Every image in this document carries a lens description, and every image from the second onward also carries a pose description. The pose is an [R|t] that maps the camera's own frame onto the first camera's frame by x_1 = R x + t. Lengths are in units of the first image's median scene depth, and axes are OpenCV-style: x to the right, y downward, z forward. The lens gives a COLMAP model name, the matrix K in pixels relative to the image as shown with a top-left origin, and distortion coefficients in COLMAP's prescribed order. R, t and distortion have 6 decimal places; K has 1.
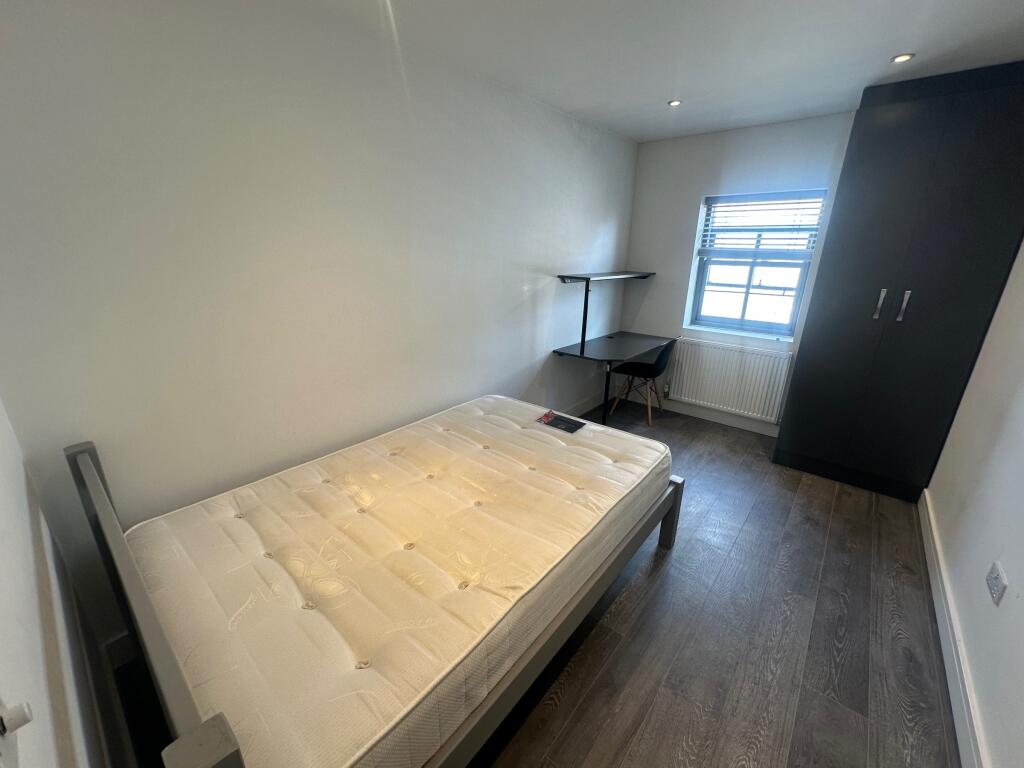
lens RADIAL K [[409.1, 0, 512.0], [0, 409.1, 384.0], [0, 0, 1]] dist [0.013038, 0.000425]
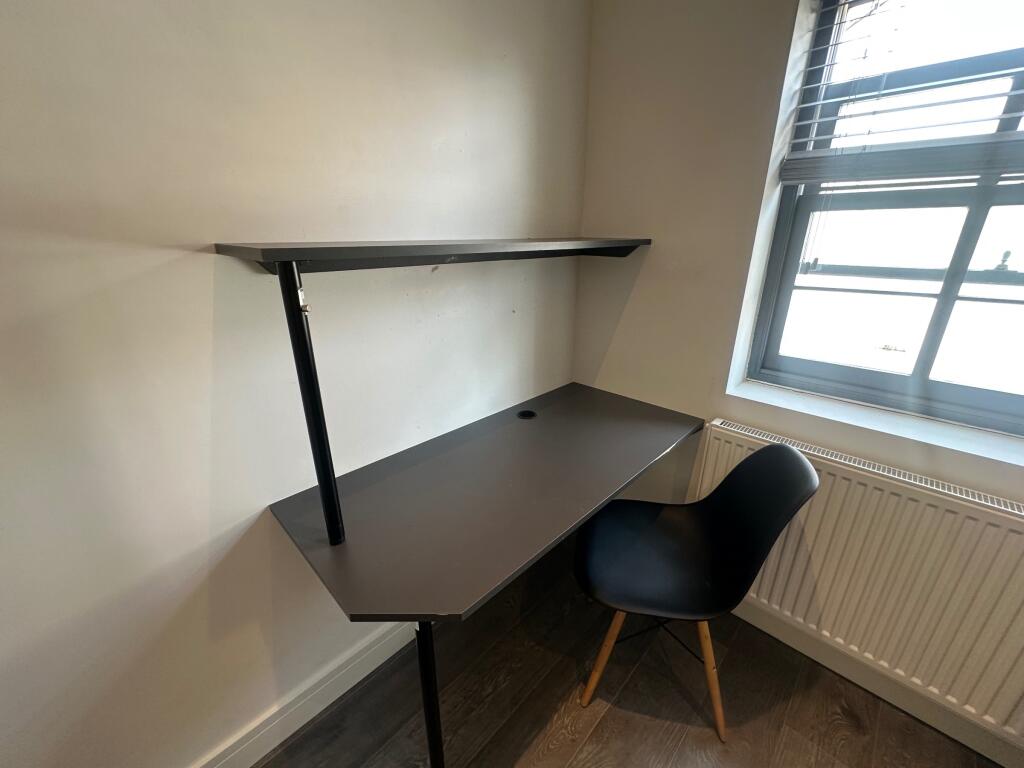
lens RADIAL K [[416.0, 0, 512.0], [0, 416.0, 384.0], [0, 0, 1]] dist [-0.000163, 0.000016]
pose [[0.997368, 0.004238, -0.072386, 0.269569], [-0.001924, 0.999486, 0.032006, -0.163742], [0.072484, -0.031782, 0.996863, 0.658372]]
